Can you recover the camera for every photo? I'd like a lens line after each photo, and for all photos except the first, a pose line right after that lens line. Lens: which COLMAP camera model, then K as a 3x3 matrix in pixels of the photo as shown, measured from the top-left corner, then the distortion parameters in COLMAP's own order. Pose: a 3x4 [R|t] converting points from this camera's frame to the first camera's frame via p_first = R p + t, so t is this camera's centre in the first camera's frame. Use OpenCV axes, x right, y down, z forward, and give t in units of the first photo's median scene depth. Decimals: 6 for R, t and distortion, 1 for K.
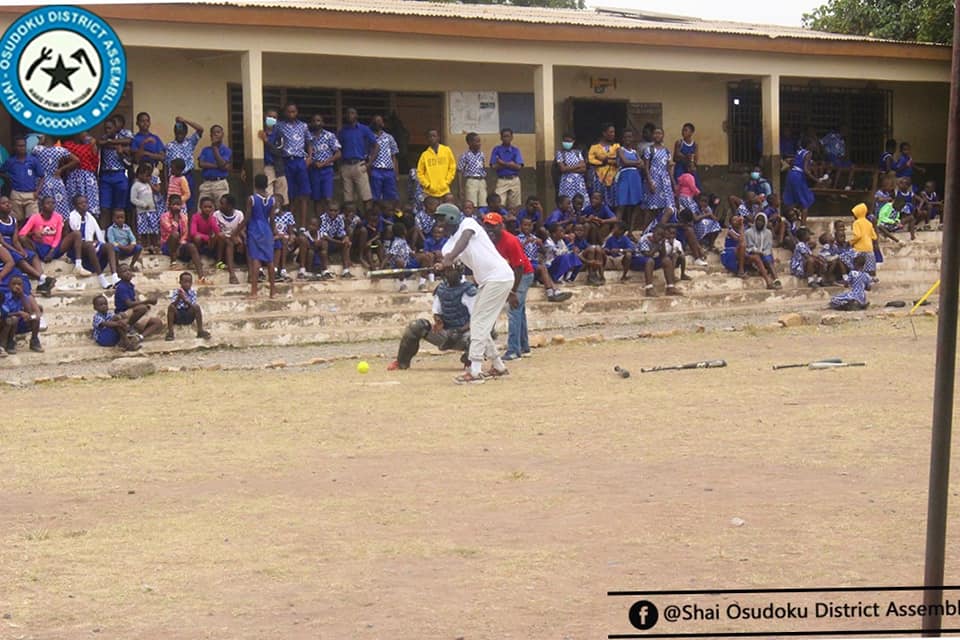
lens RADIAL K [[2634.0, 0, 480.0], [0, 2634.0, 320.0], [0, 0, 1]] dist [0.128017, 0.983154]
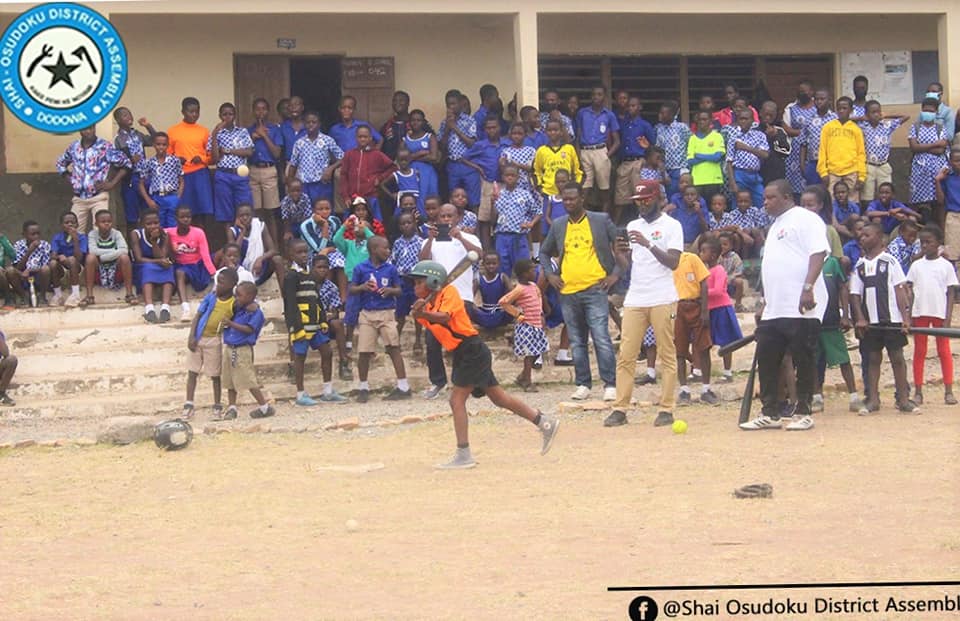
lens RADIAL K [[2627.3, 0, 480.0], [0, 2627.3, 310.5], [0, 0, 1]] dist [0.076099, 0.067922]
pose [[0.933638, 0.001643, -0.358215, 0.202771], [0.001904, 0.999953, 0.009548, -0.020403], [0.358213, -0.009596, 0.933590, 0.265564]]
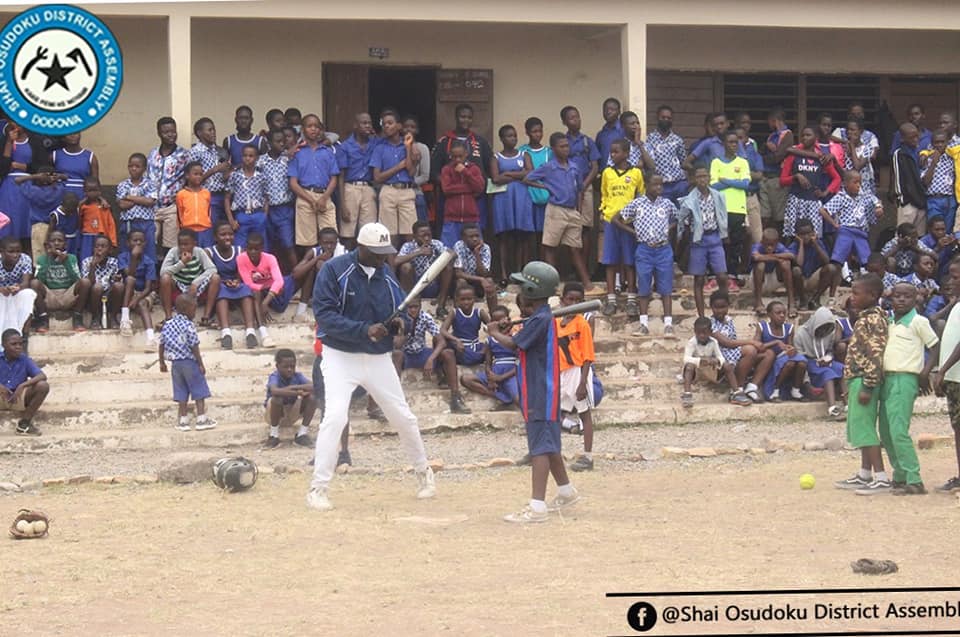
lens RADIAL K [[2634.0, 0, 480.0], [0, 2634.0, 318.5], [0, 0, 1]] dist [0.128017, 0.983154]
pose [[0.919357, 0.019913, -0.392920, 0.183118], [-0.019650, 0.999796, 0.004693, -0.022566], [0.392933, 0.003407, 0.919561, 0.316452]]
